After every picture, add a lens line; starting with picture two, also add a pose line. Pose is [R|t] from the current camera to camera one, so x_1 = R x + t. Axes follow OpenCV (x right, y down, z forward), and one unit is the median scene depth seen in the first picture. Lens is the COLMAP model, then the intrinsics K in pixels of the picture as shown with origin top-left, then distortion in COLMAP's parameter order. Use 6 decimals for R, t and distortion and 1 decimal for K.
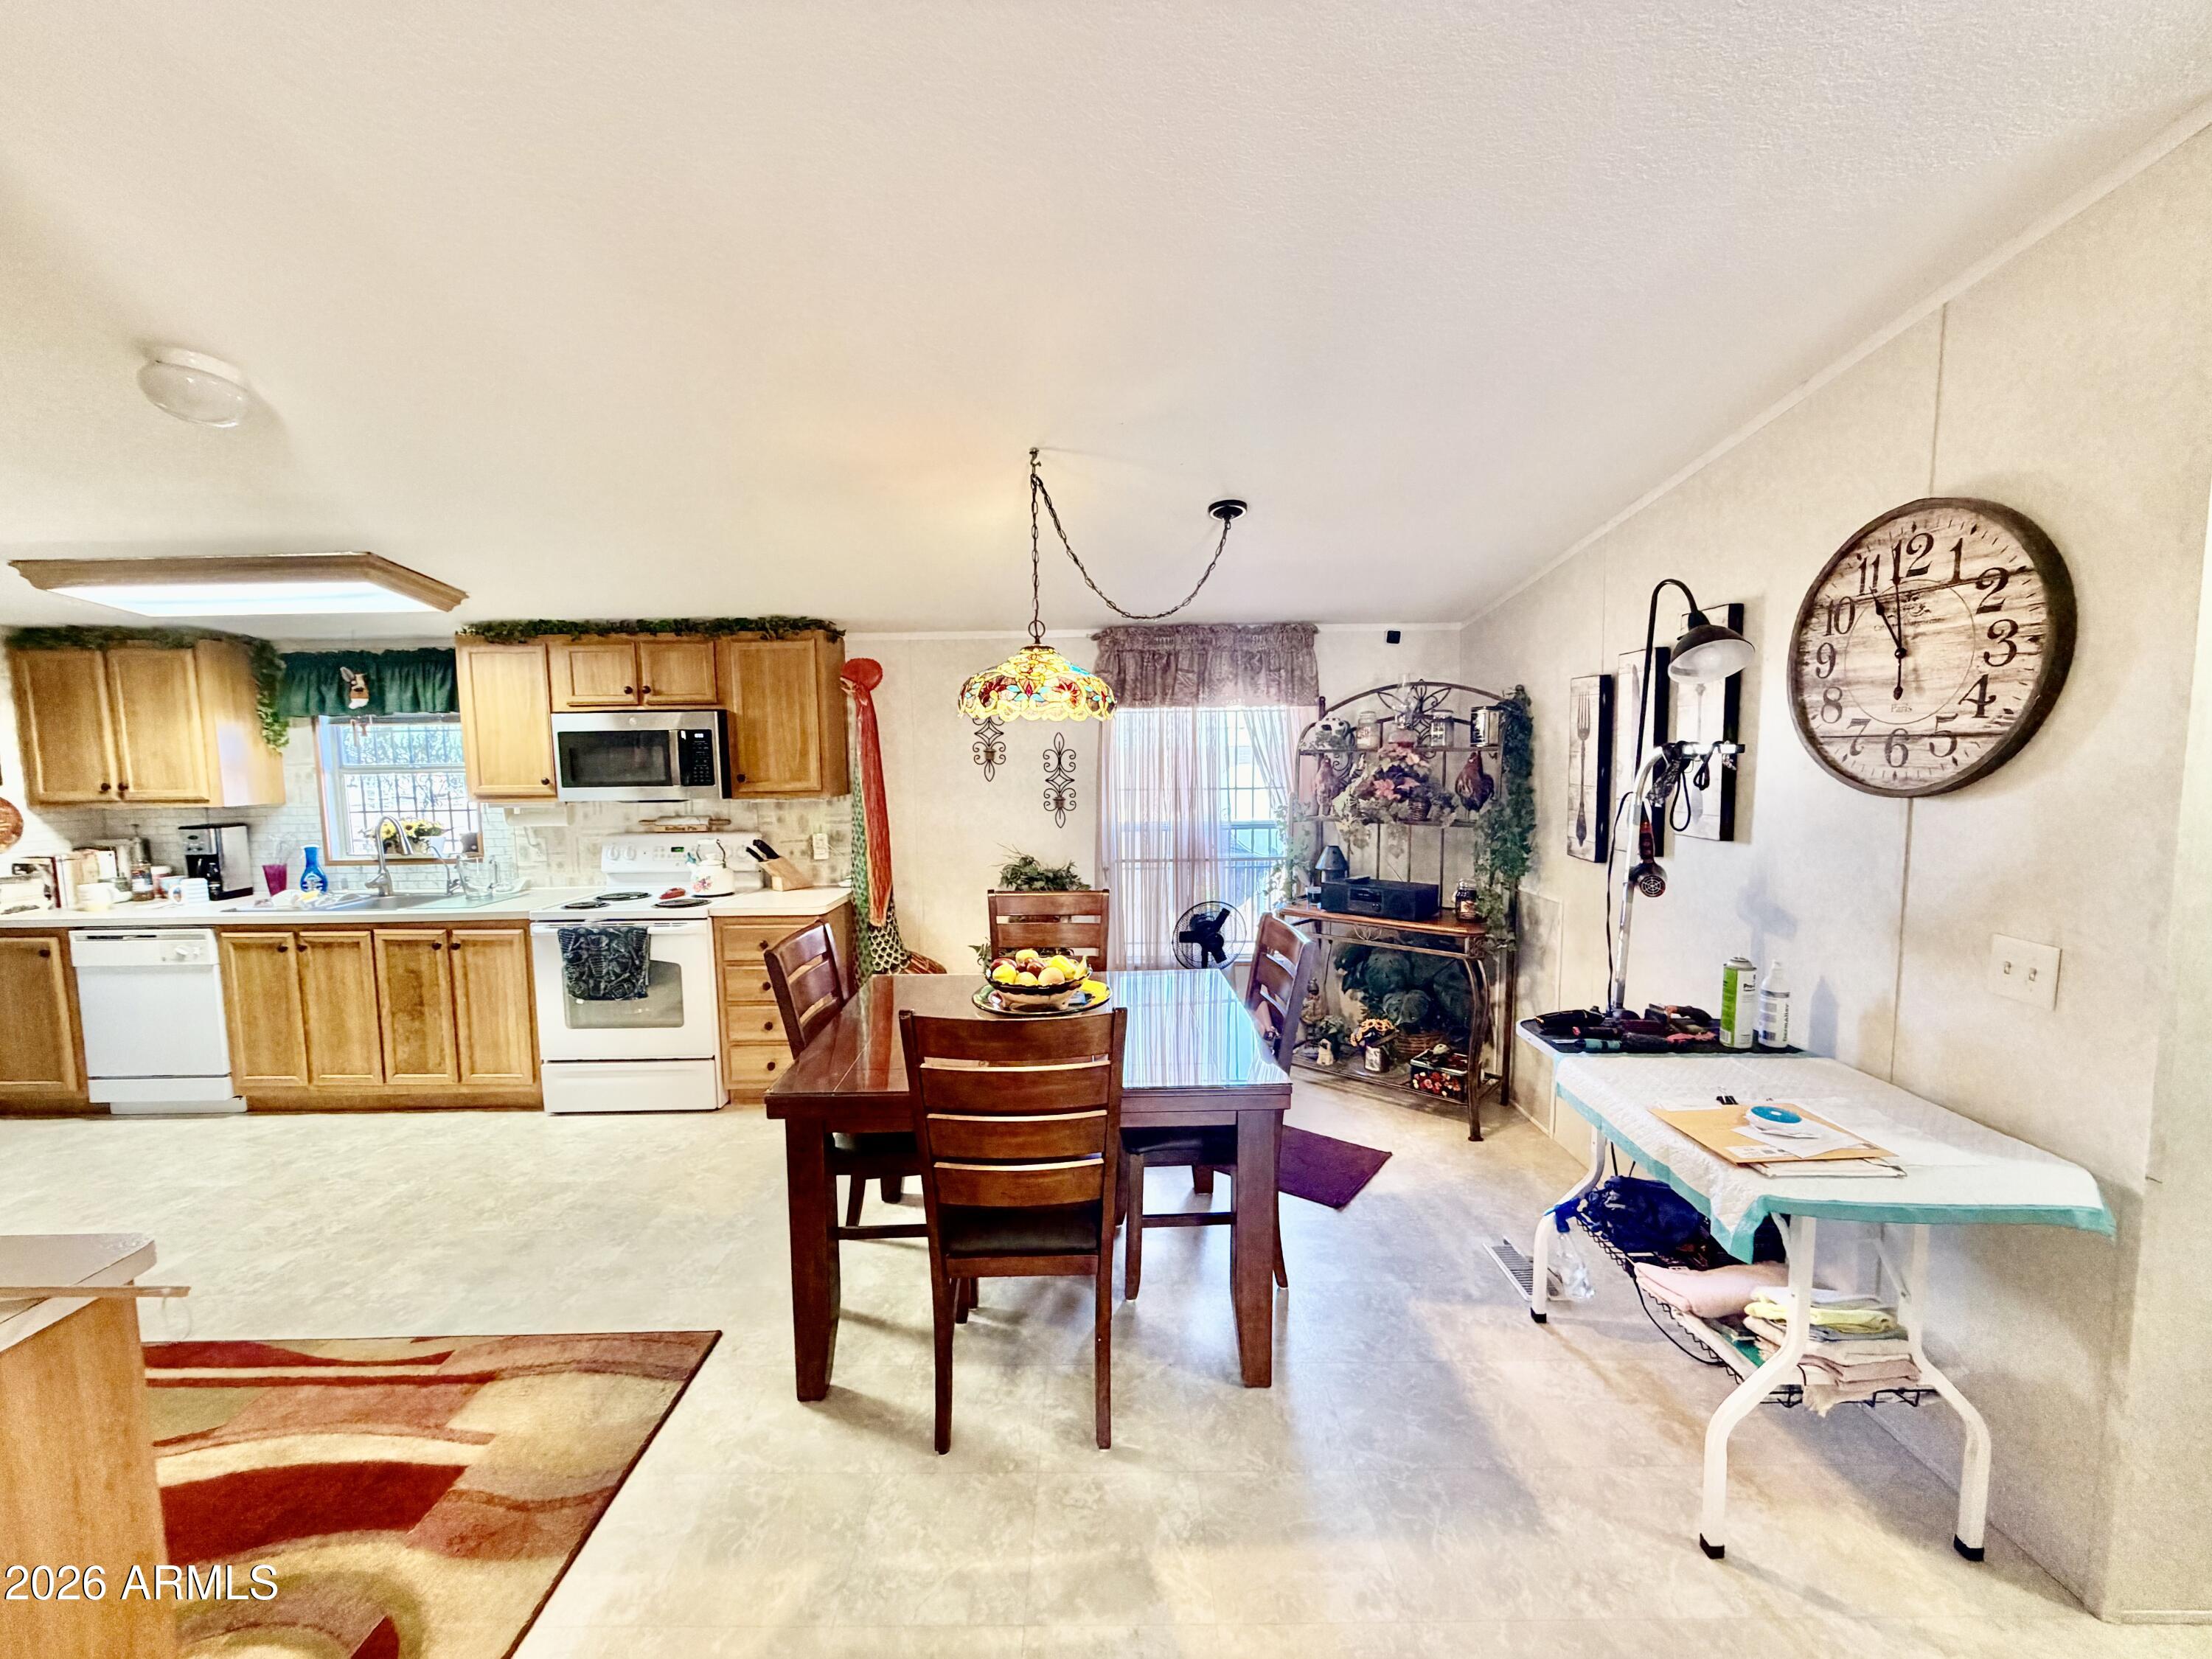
lens RADIAL K [[882.6, 0, 1099.7], [0, 882.6, 832.5], [0, 0, 1]] dist [0.001368, 0.000006]
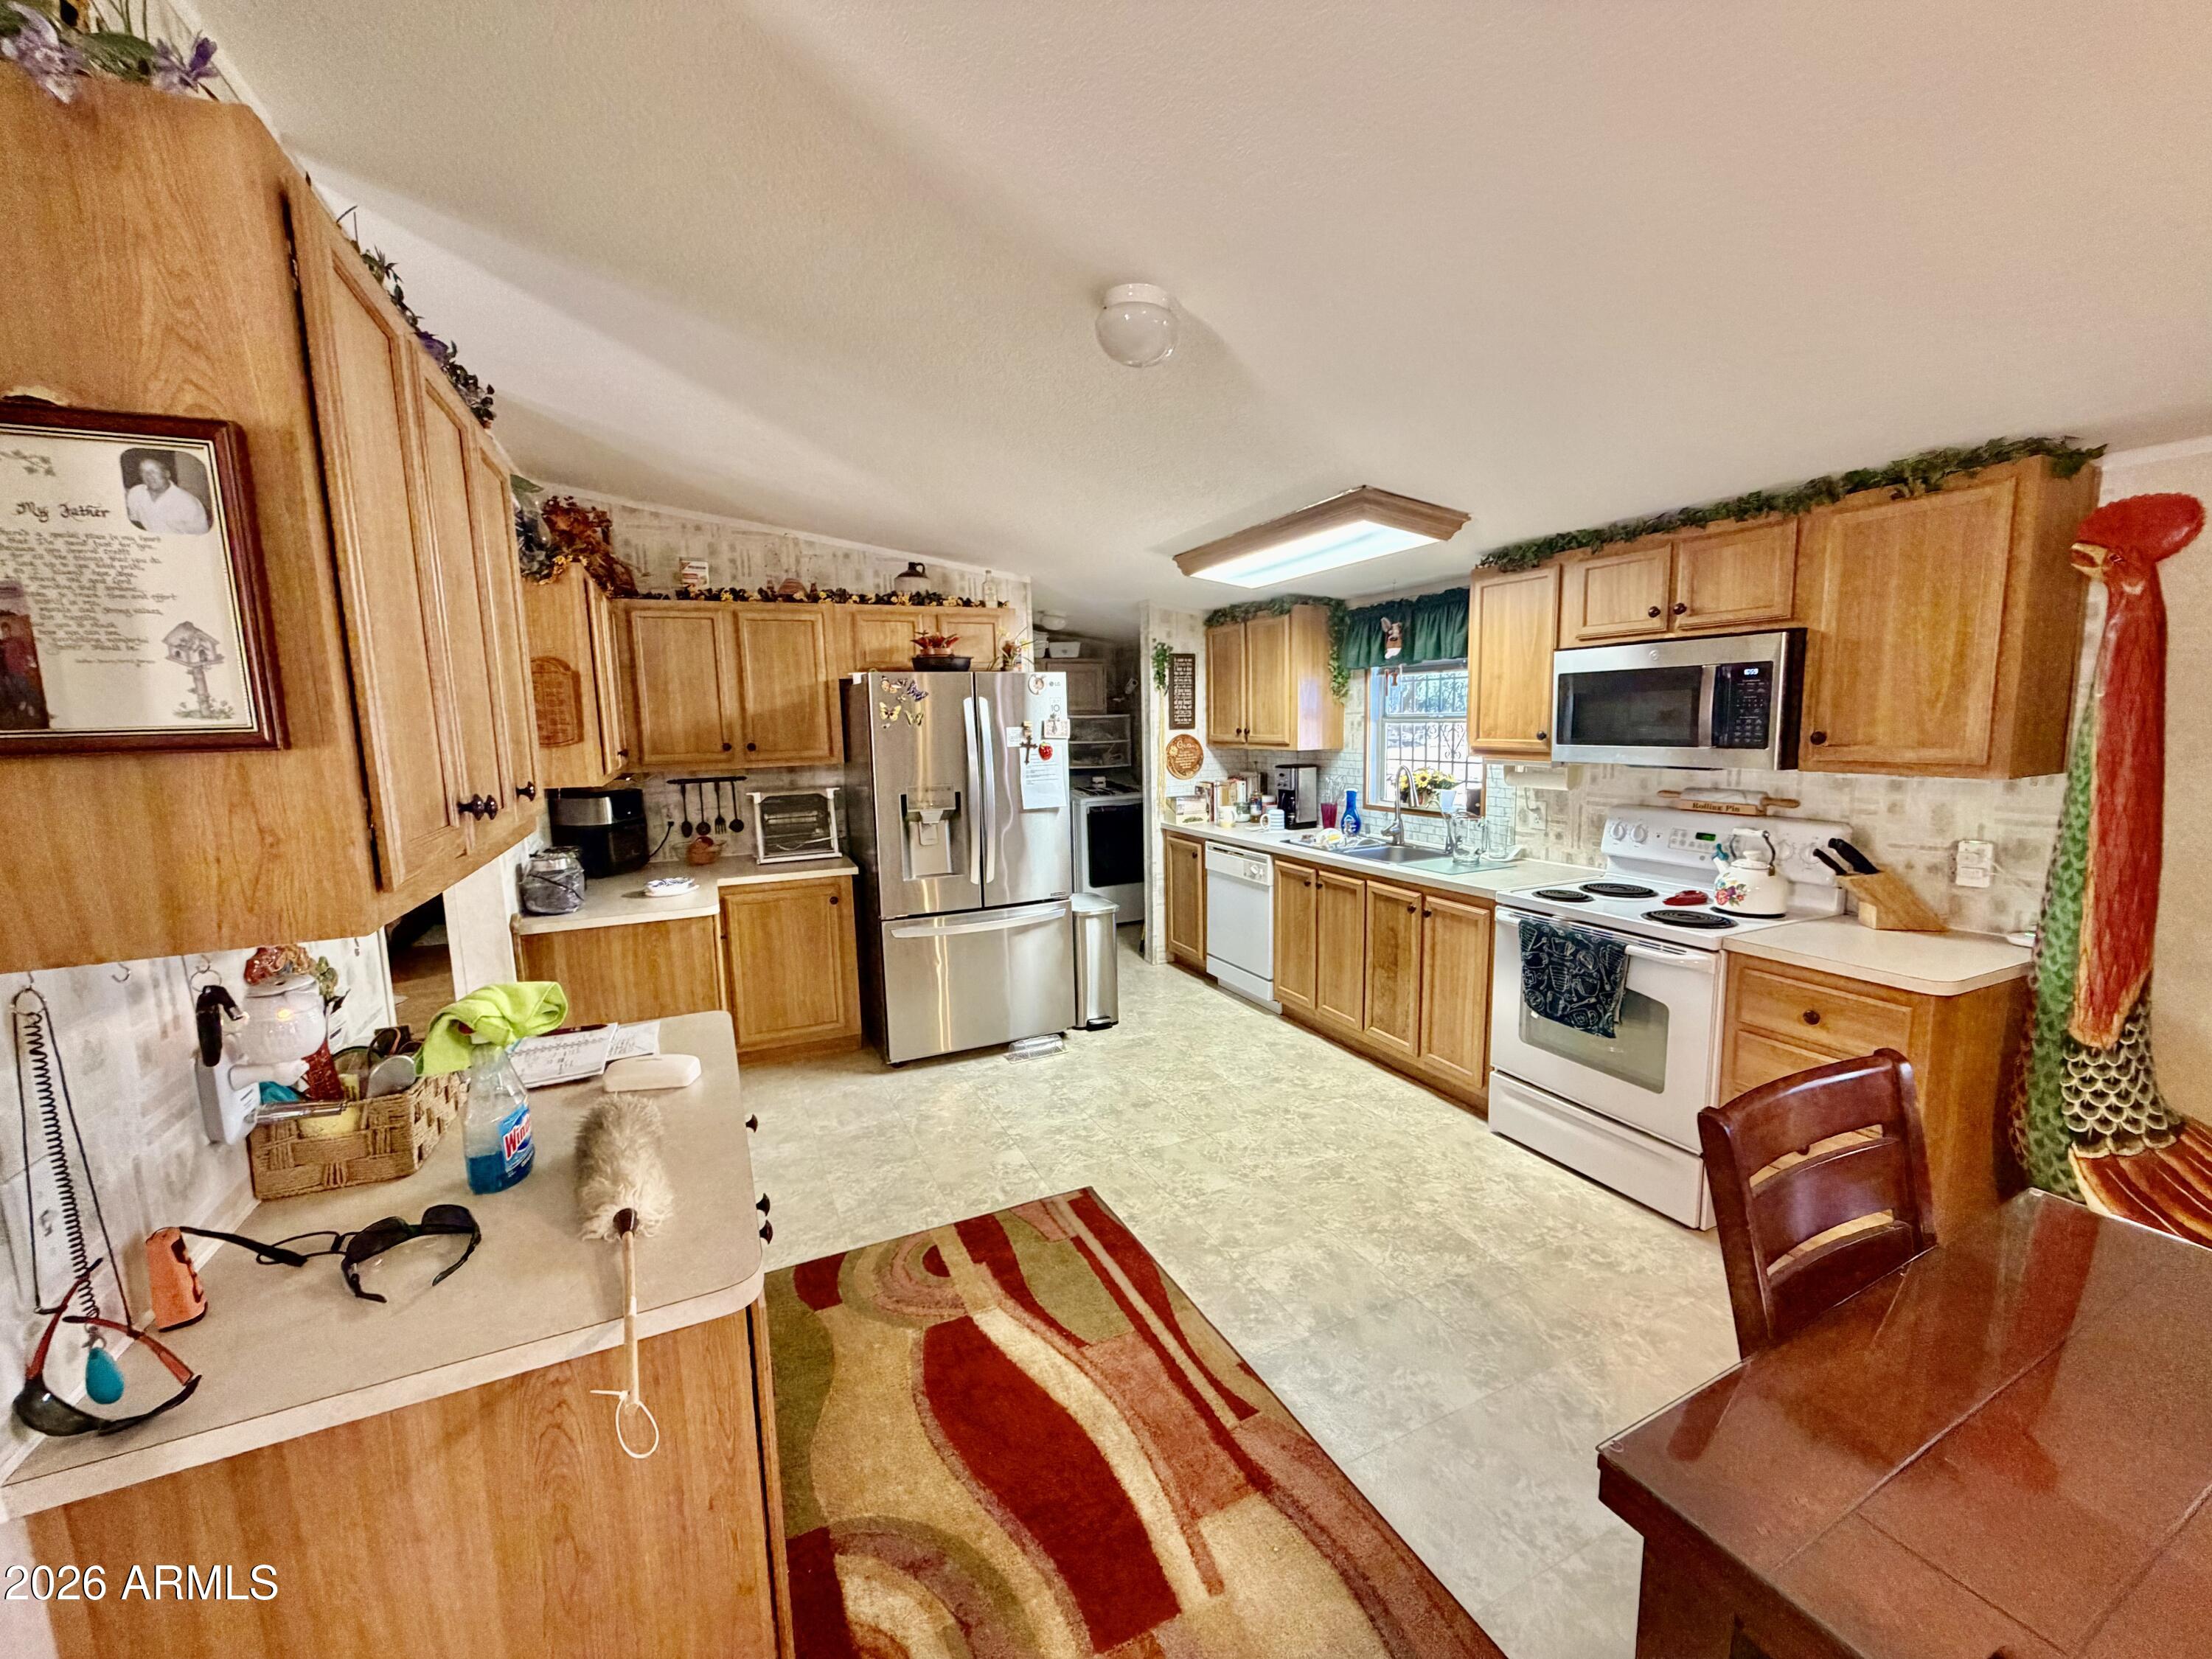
lens RADIAL K [[882.6, 0, 1098.7], [0, 882.6, 830.2], [0, 0, 1]] dist [0.001368, 0.000006]
pose [[0.426058, 0.121680, -0.896476, -0.057905], [-0.067569, 0.992426, 0.102590, -0.027363], [0.902169, 0.016865, 0.431053, 0.280246]]
